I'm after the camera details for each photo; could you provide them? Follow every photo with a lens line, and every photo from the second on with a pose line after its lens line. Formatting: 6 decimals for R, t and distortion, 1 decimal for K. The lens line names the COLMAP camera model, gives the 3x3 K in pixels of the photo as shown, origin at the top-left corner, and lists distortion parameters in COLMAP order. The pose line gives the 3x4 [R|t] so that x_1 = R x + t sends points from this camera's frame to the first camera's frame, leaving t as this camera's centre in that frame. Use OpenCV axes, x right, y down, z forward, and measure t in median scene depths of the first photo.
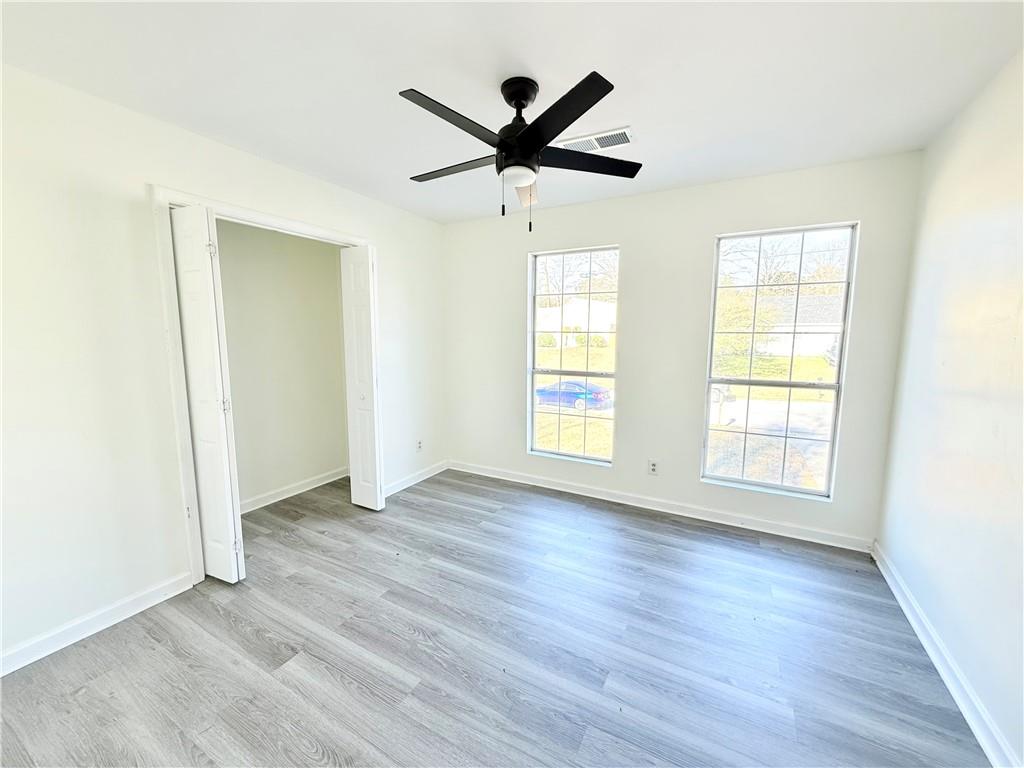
lens RADIAL K [[405.5, 0, 515.0], [0, 405.5, 384.6], [0, 0, 1]] dist [-0.002826, -0.000971]
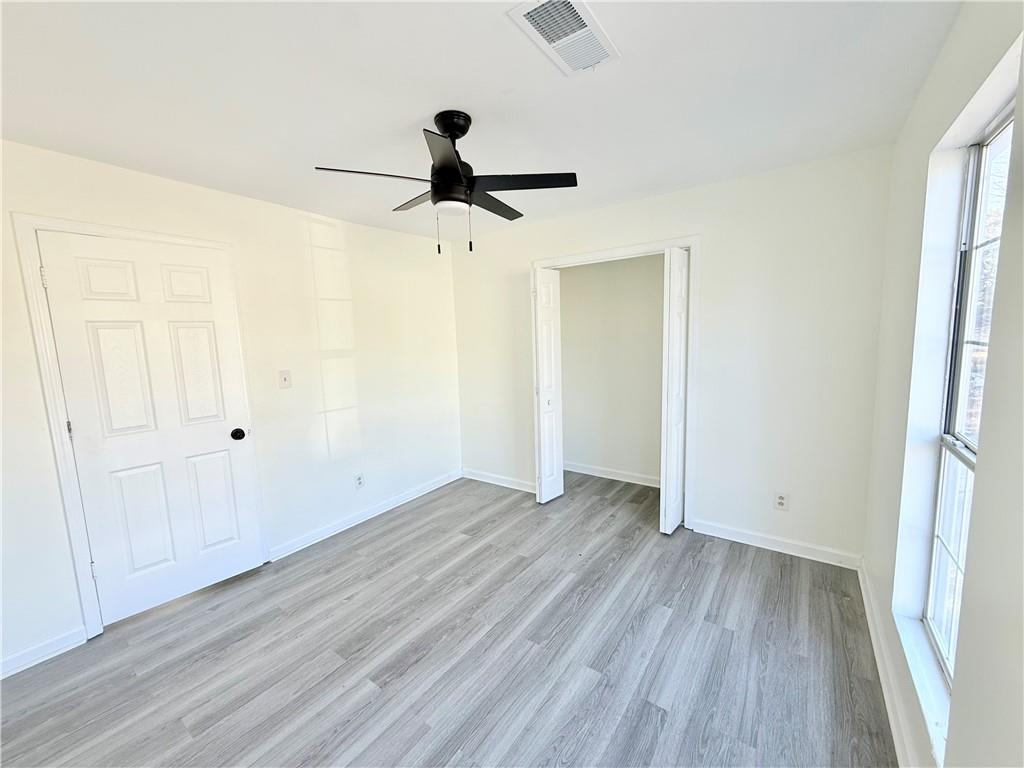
lens RADIAL K [[405.5, 0, 512.1], [0, 405.5, 384.4], [0, 0, 1]] dist [-0.002826, -0.000971]
pose [[-0.120528, 0.123920, -0.984945, 0.768813], [-0.093721, 0.986326, 0.135562, -0.161921], [0.988276, 0.108649, -0.107266, 0.932730]]
